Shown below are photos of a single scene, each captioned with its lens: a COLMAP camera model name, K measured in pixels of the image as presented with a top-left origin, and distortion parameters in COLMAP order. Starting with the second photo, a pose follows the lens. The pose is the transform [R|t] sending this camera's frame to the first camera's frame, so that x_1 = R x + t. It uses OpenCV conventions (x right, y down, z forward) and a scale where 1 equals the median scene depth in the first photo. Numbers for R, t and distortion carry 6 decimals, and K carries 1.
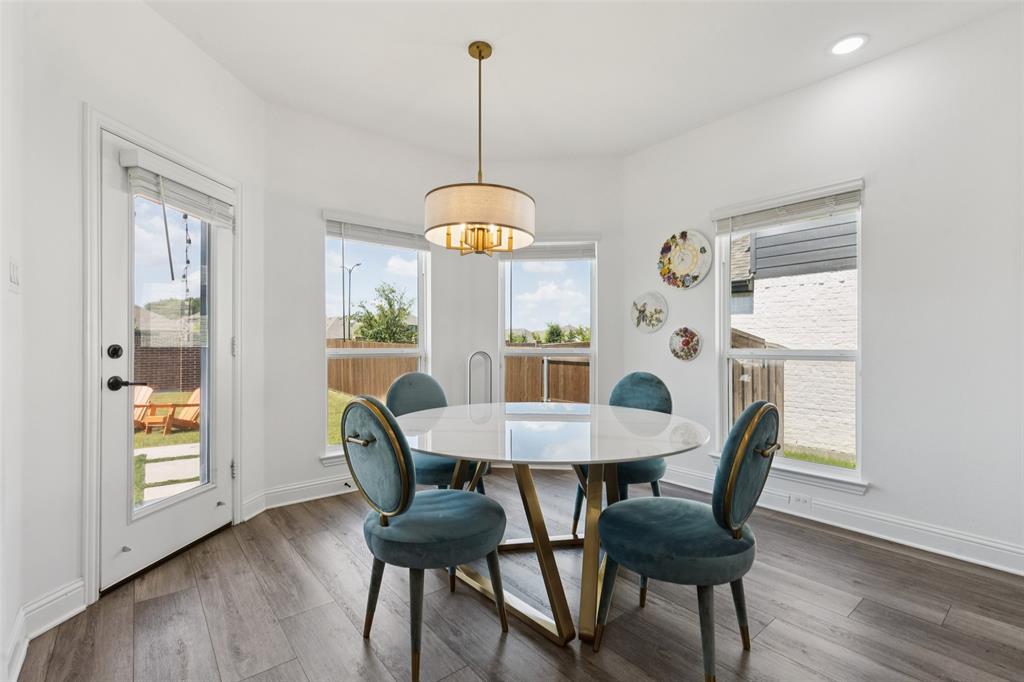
lens RADIAL K [[458.9, 0, 510.9], [0, 458.9, 341.7], [0, 0, 1]] dist [-0.001201, -0.000657]
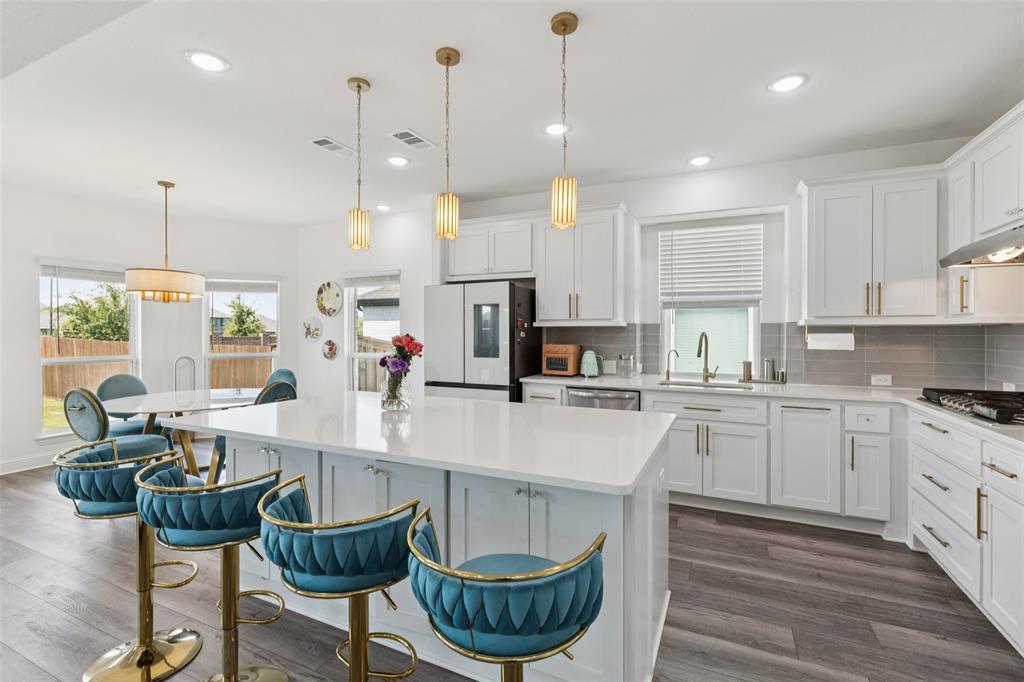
lens RADIAL K [[458.9, 0, 512.9], [0, 458.9, 335.8], [0, 0, 1]] dist [-0.001201, -0.000657]
pose [[0.899638, -0.003702, 0.436622, 0.248008], [-0.000641, 0.999952, 0.009799, -0.062154], [-0.436637, -0.009095, 0.899592, -0.784754]]
